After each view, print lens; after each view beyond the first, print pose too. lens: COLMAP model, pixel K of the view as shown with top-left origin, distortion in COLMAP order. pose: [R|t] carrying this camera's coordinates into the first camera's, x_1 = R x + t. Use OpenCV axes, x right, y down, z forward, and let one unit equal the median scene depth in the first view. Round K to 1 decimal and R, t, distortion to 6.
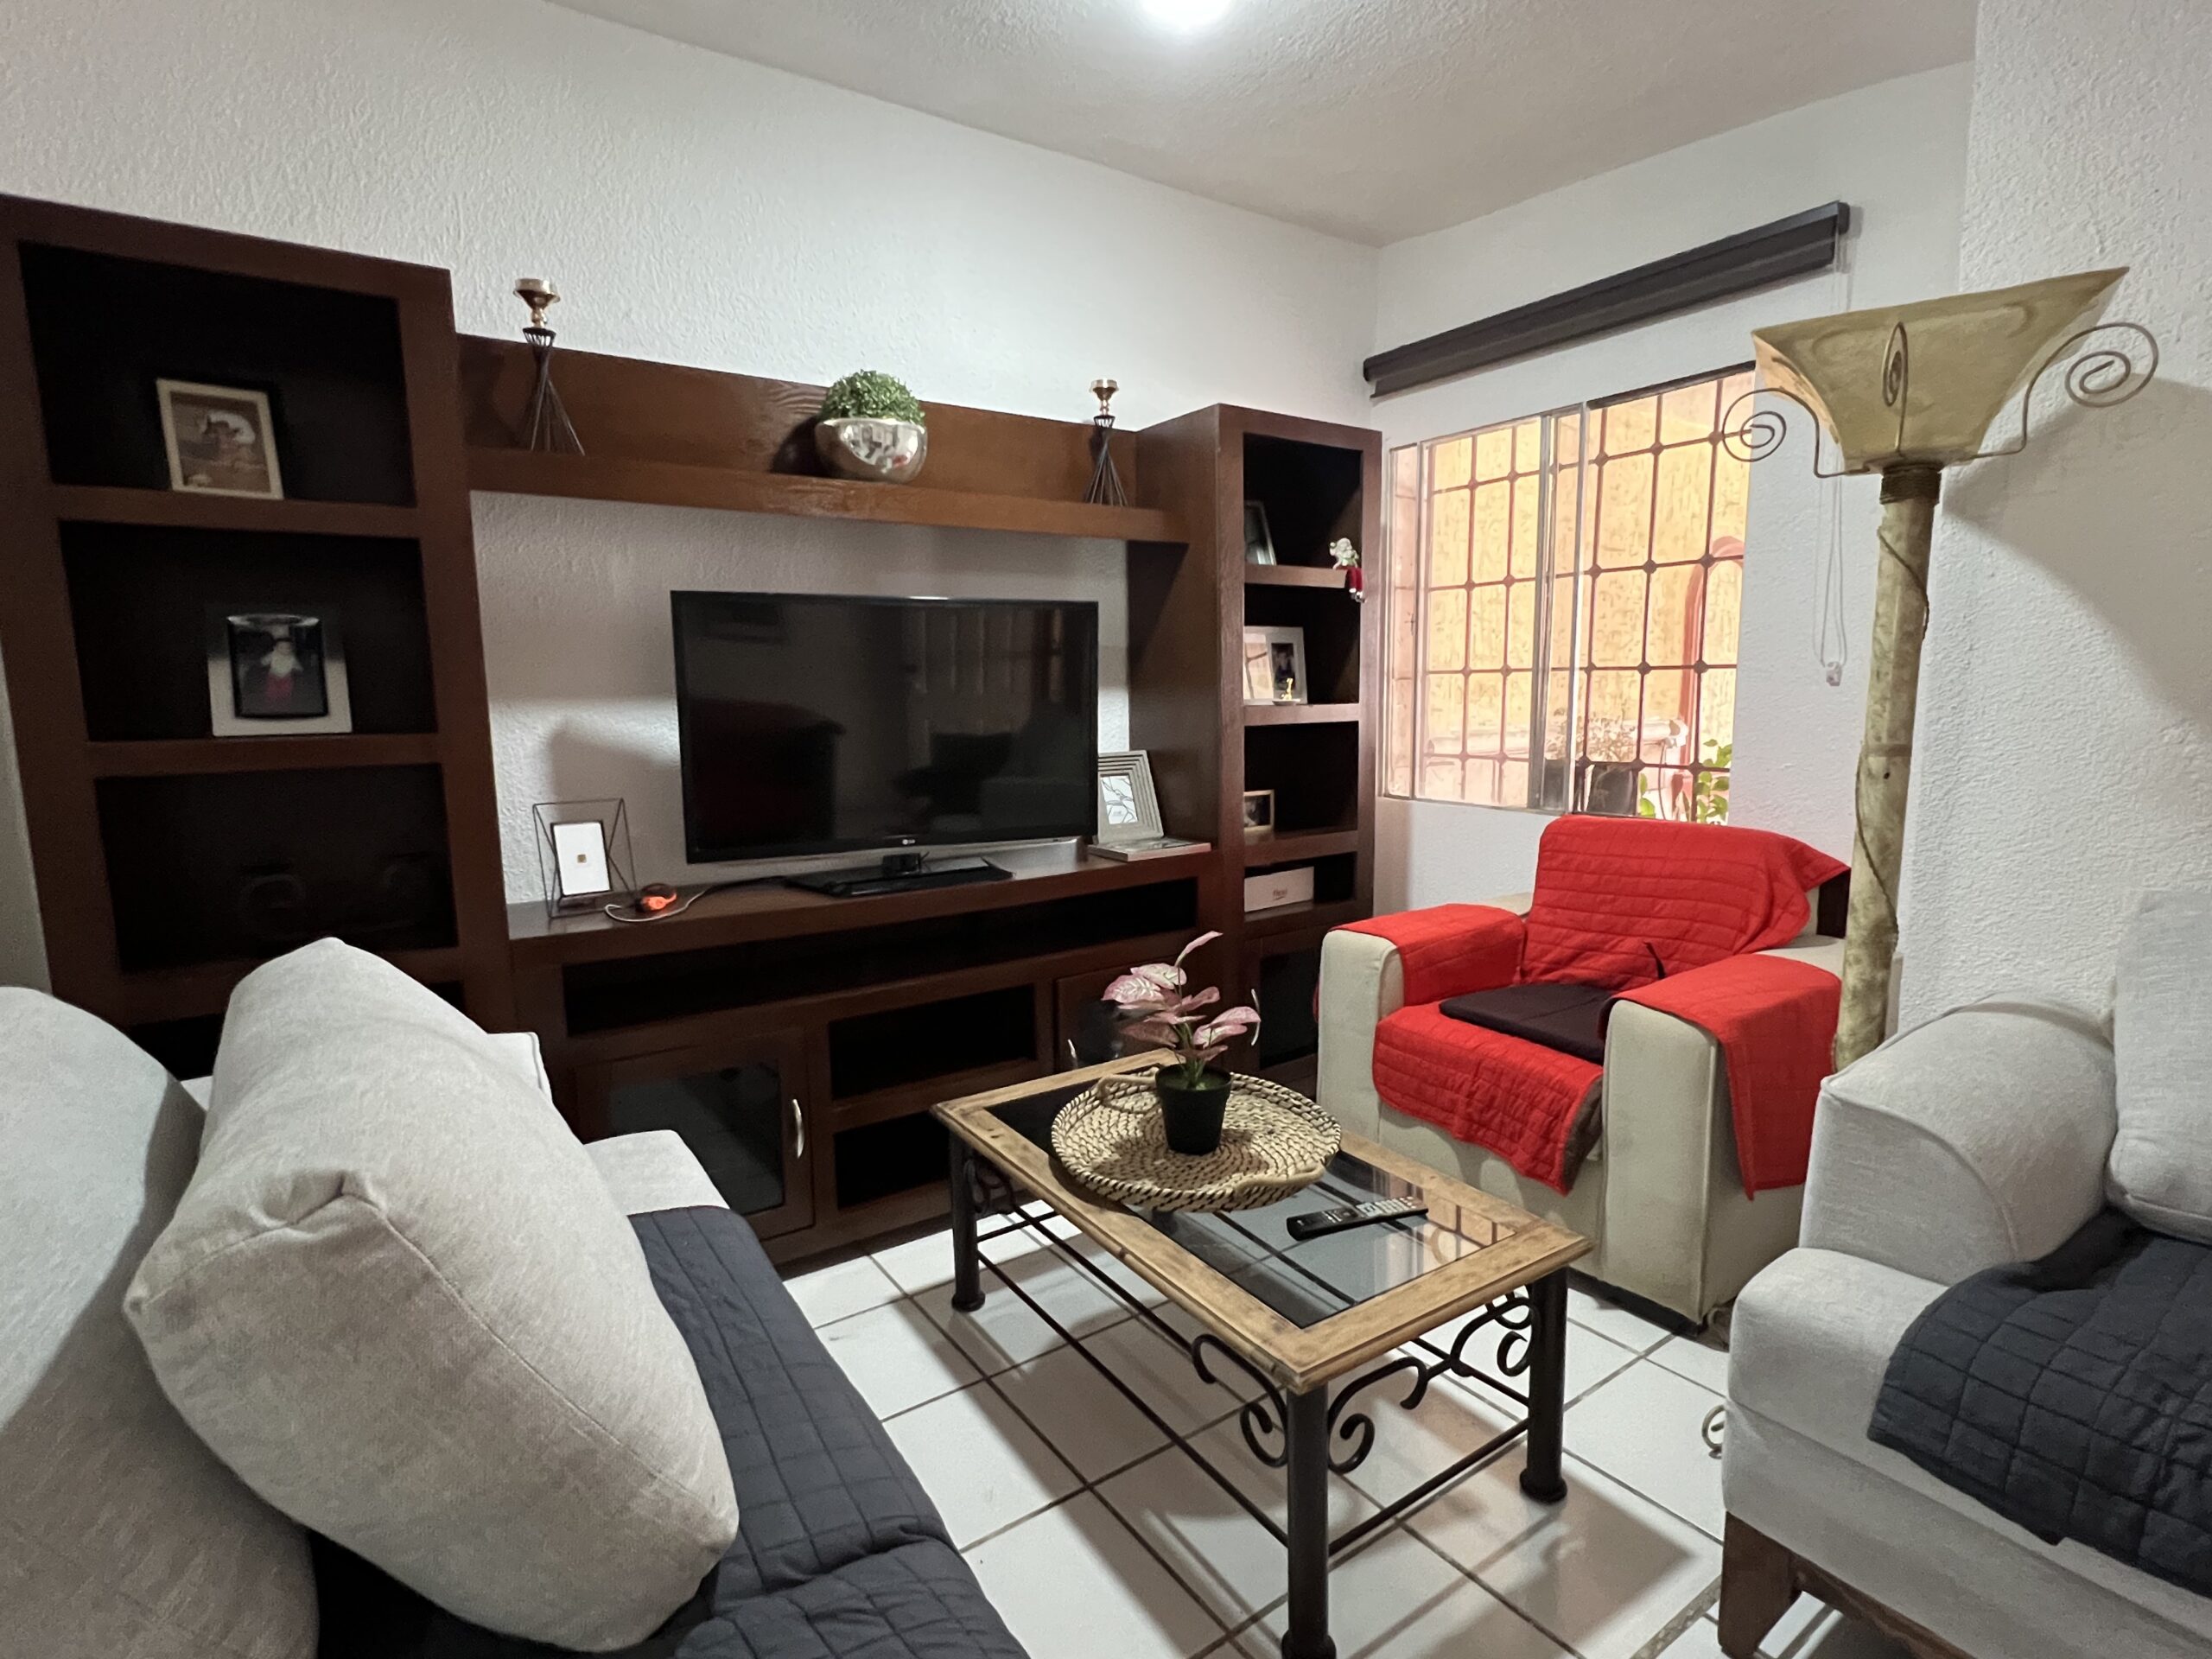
lens RADIAL K [[1086.1, 0, 1106.9], [0, 1086.1, 829.7], [0, 0, 1]] dist [-0.001806, -0.000122]
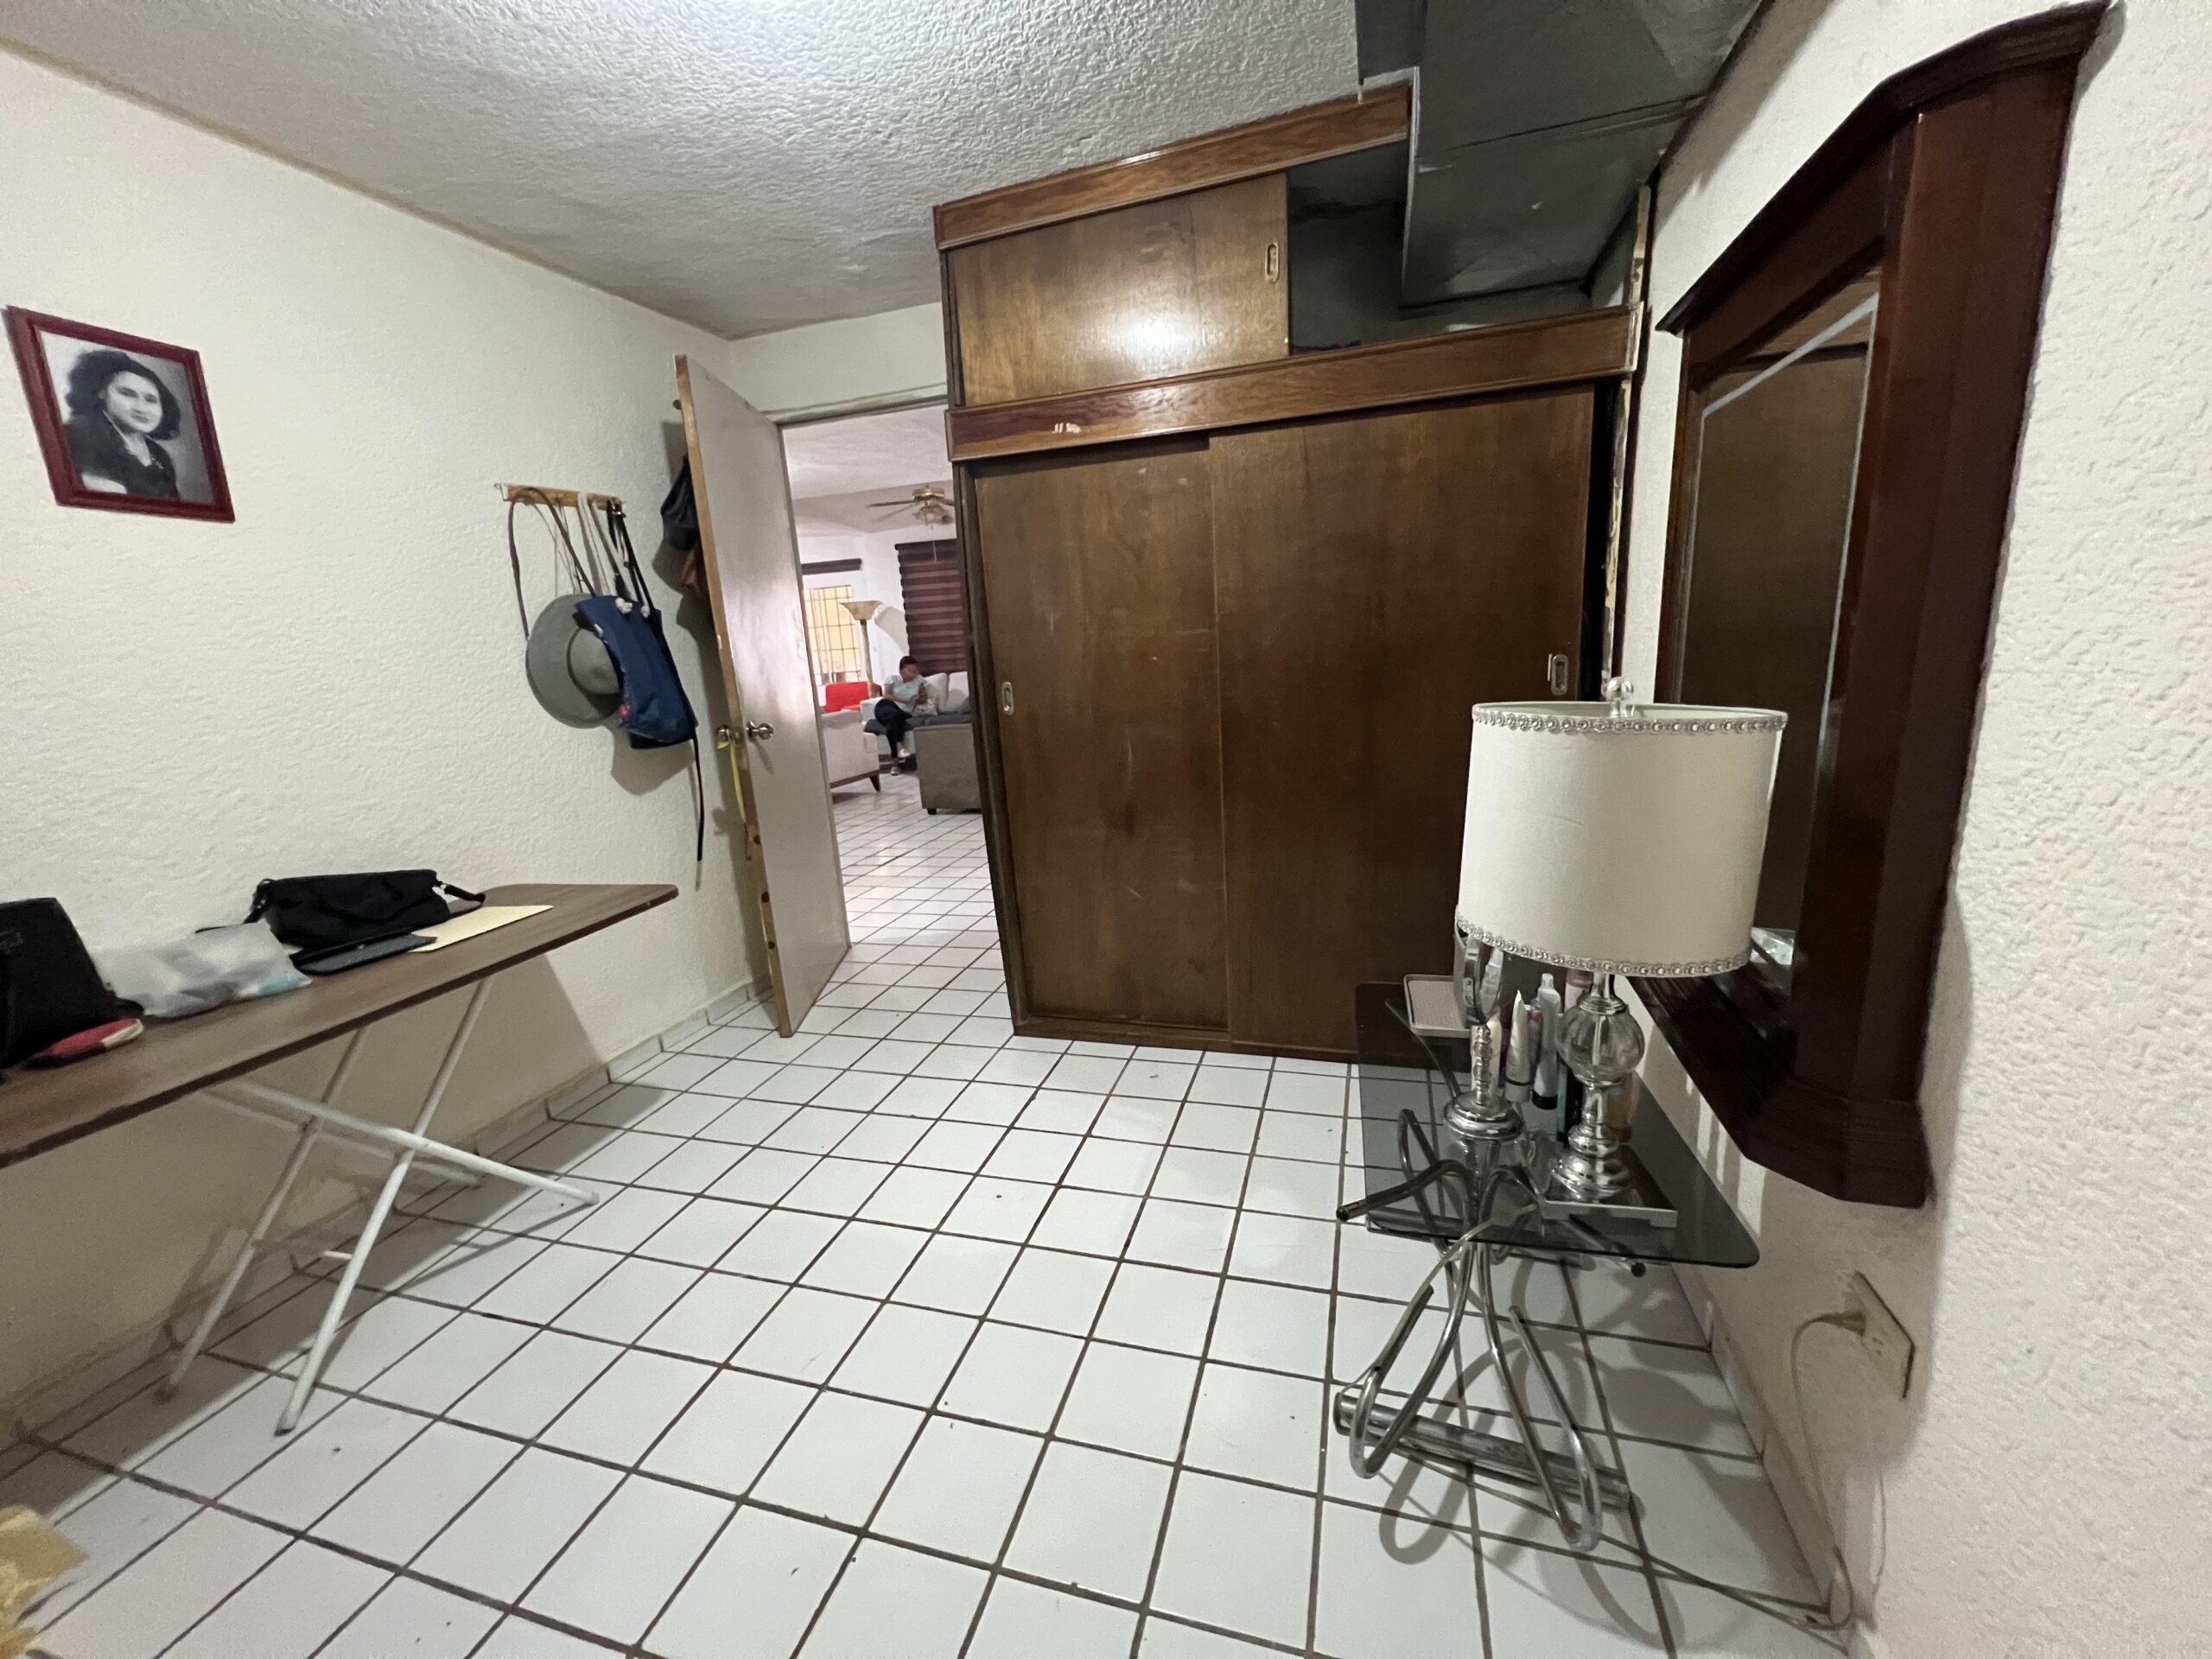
lens RADIAL K [[884.8, 0, 1103.1], [0, 884.8, 826.0], [0, 0, 1]] dist [-0.000976, -0.000161]
pose [[-0.623483, -0.122181, 0.772231, -1.995195], [0.175698, 0.940554, 0.290668, -0.219694], [-0.761839, 0.316906, -0.564952, 1.639980]]
